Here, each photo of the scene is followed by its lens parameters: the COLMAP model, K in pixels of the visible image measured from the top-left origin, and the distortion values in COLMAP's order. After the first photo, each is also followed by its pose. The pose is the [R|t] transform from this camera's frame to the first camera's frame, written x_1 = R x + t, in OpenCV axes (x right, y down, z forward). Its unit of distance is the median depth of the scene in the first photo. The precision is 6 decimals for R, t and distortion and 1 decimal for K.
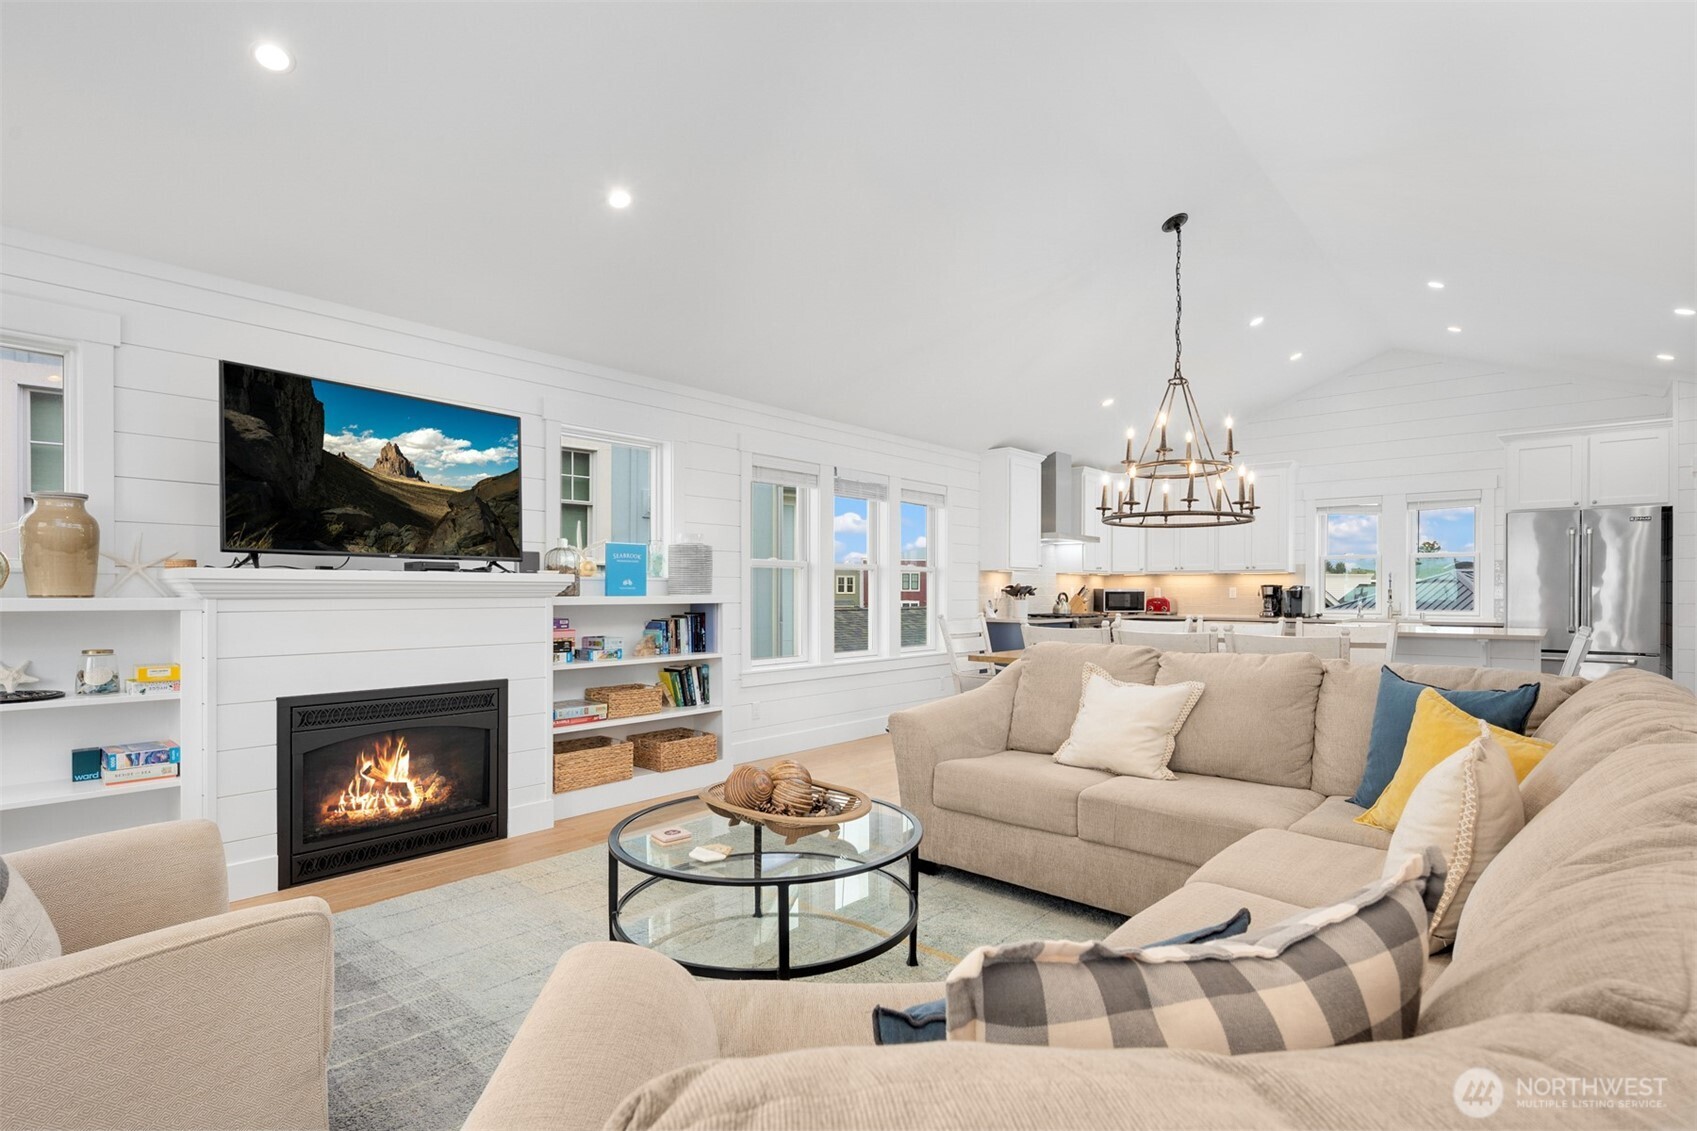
lens RADIAL K [[812.7, 0, 842.0], [0, 812.7, 593.4], [0, 0, 1]] dist [-0.001470, 0.000243]
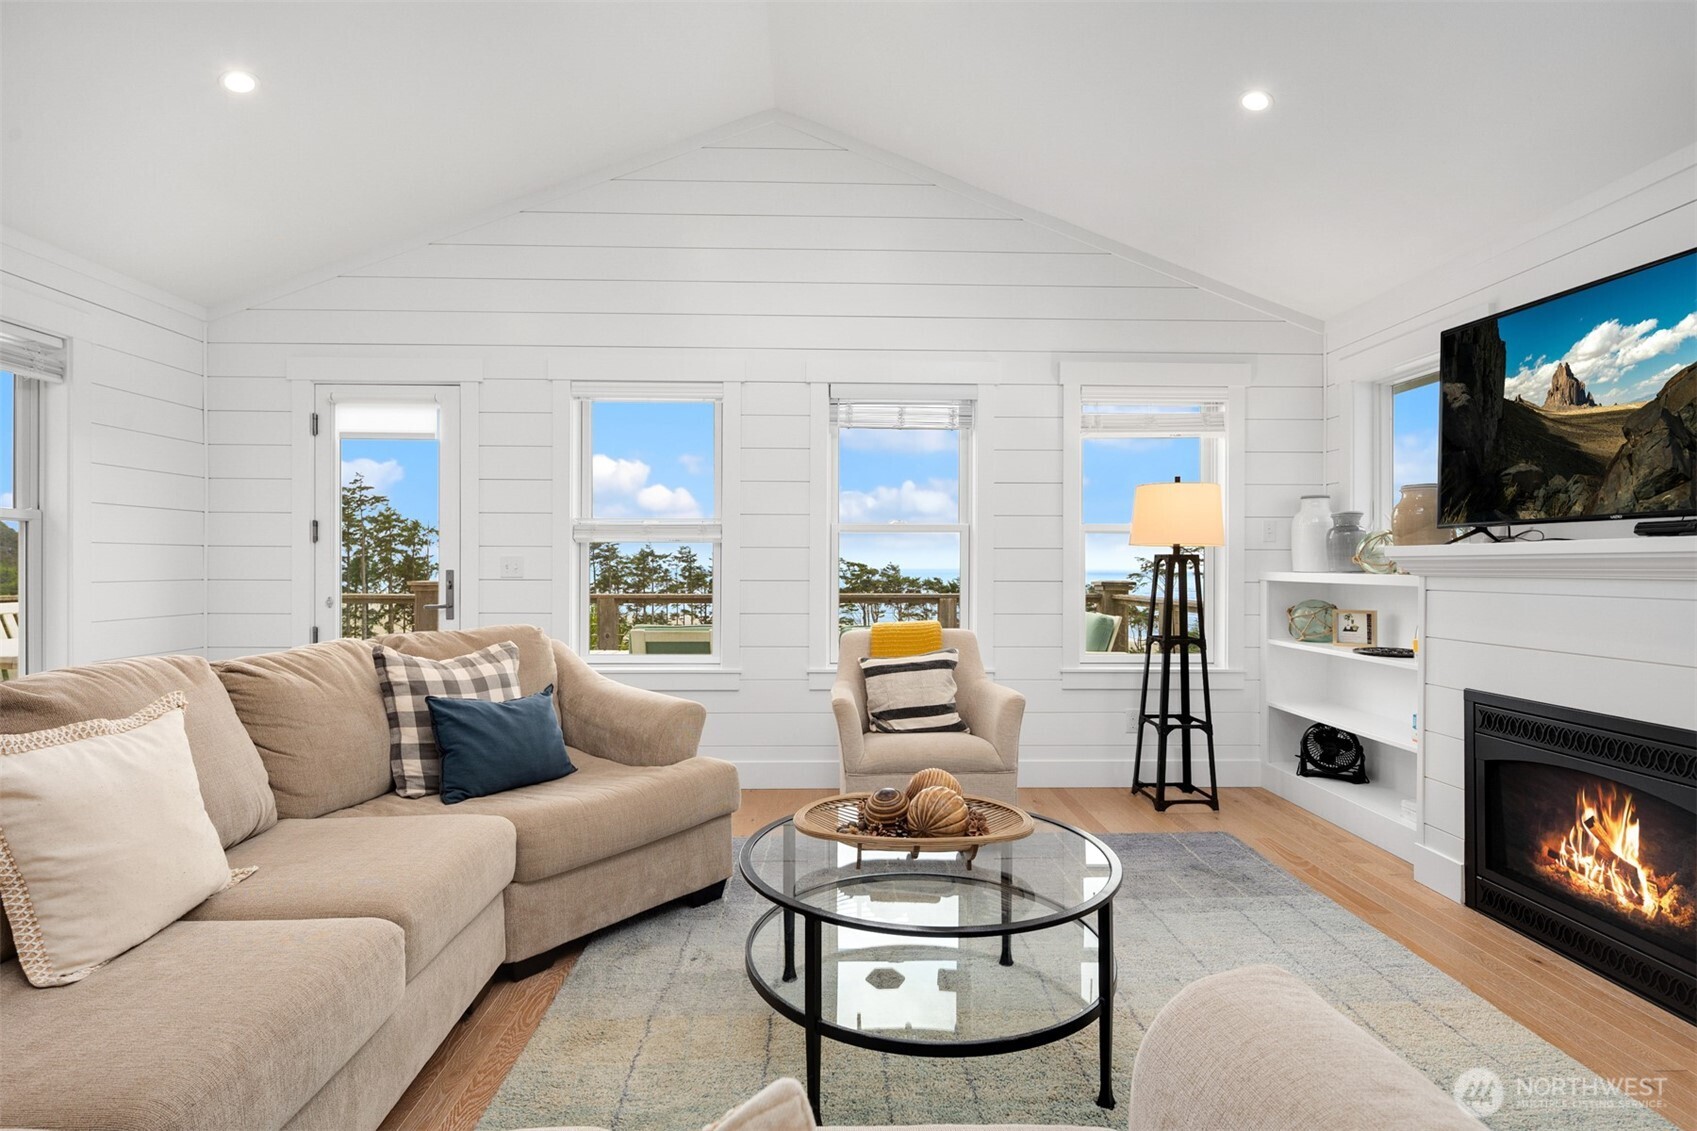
lens RADIAL K [[1071.4, 0, 970.3], [0, 1071.4, 528.0], [0, 0, 1]] dist [0.044472, -0.000744]
pose [[-0.706949, -0.029747, -0.706638, 0.464307], [-0.011922, 0.999474, -0.030147, -0.005132], [0.707164, -0.012888, -0.706932, 1.247861]]
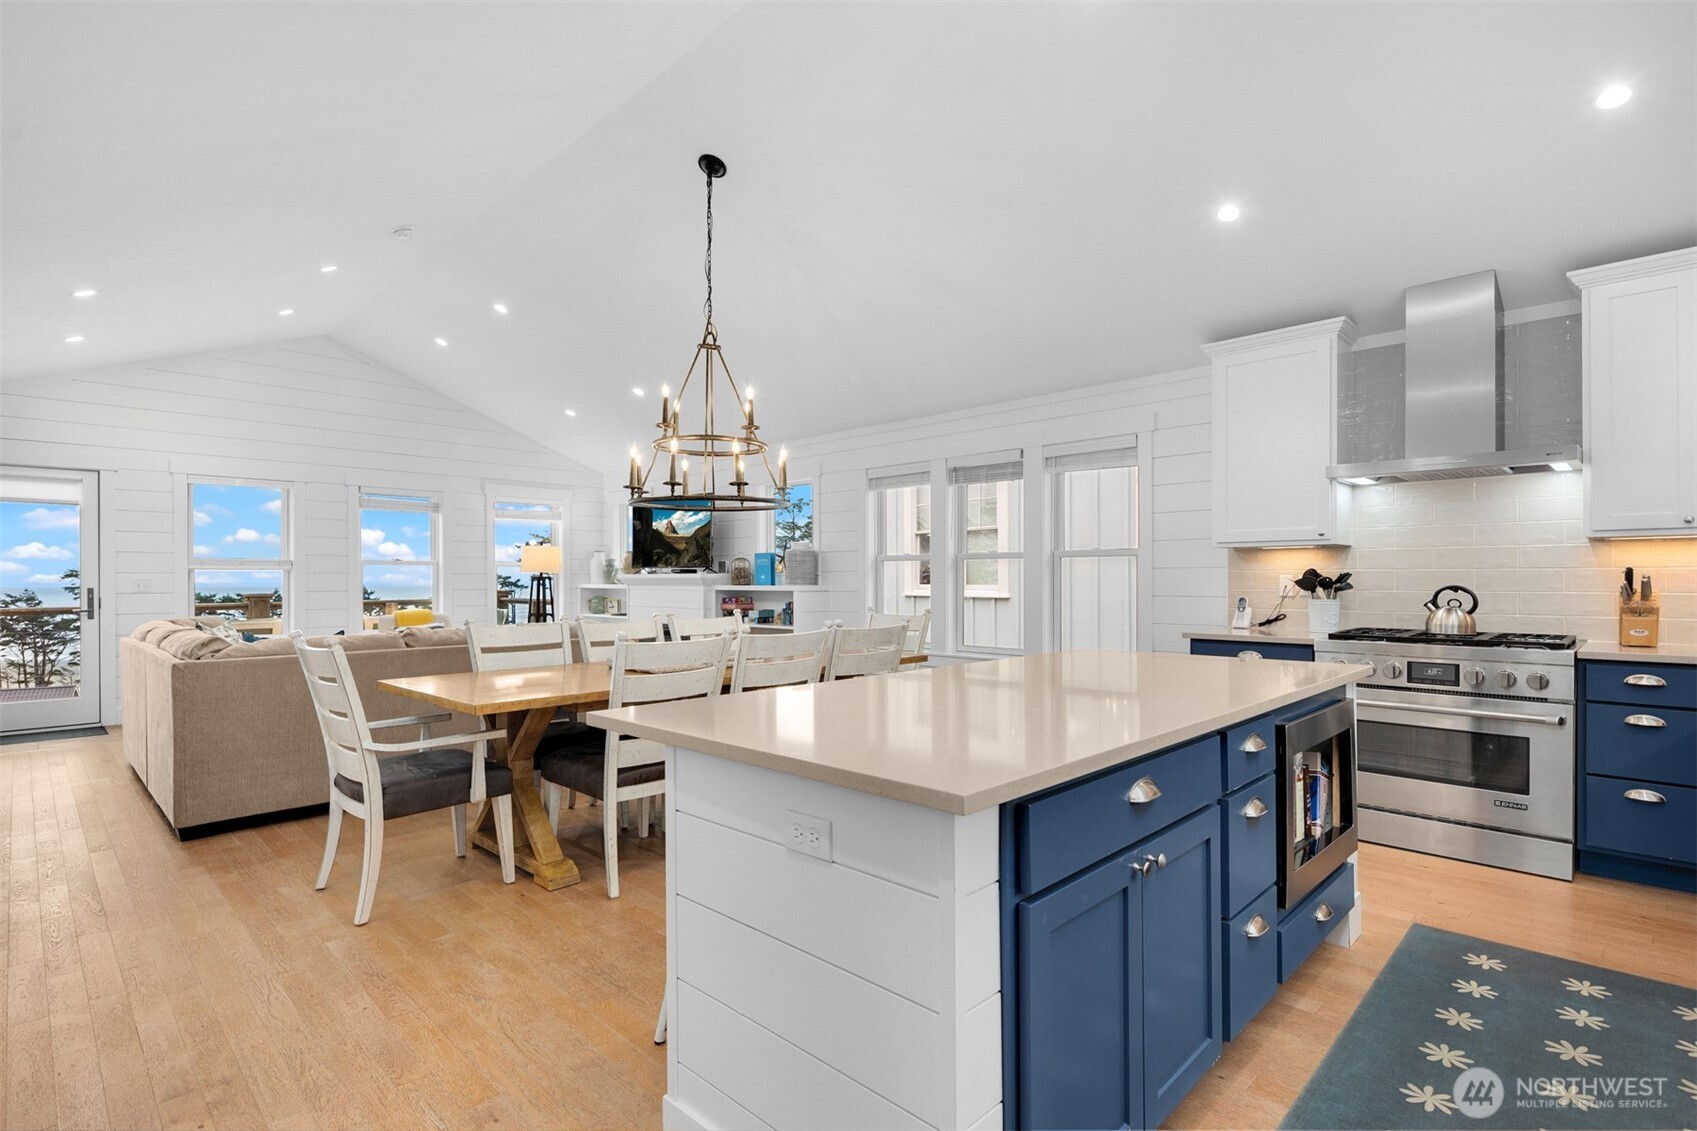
lens RADIAL K [[810.8, 0, 841.7], [0, 810.8, 581.1], [0, 0, 1]] dist [-0.002537, -0.001715]
pose [[-0.054225, 0.001835, -0.998527, 1.668399], [0.000050, 0.999998, 0.001835, -0.010700], [0.998529, 0.000049, -0.054225, 1.548544]]
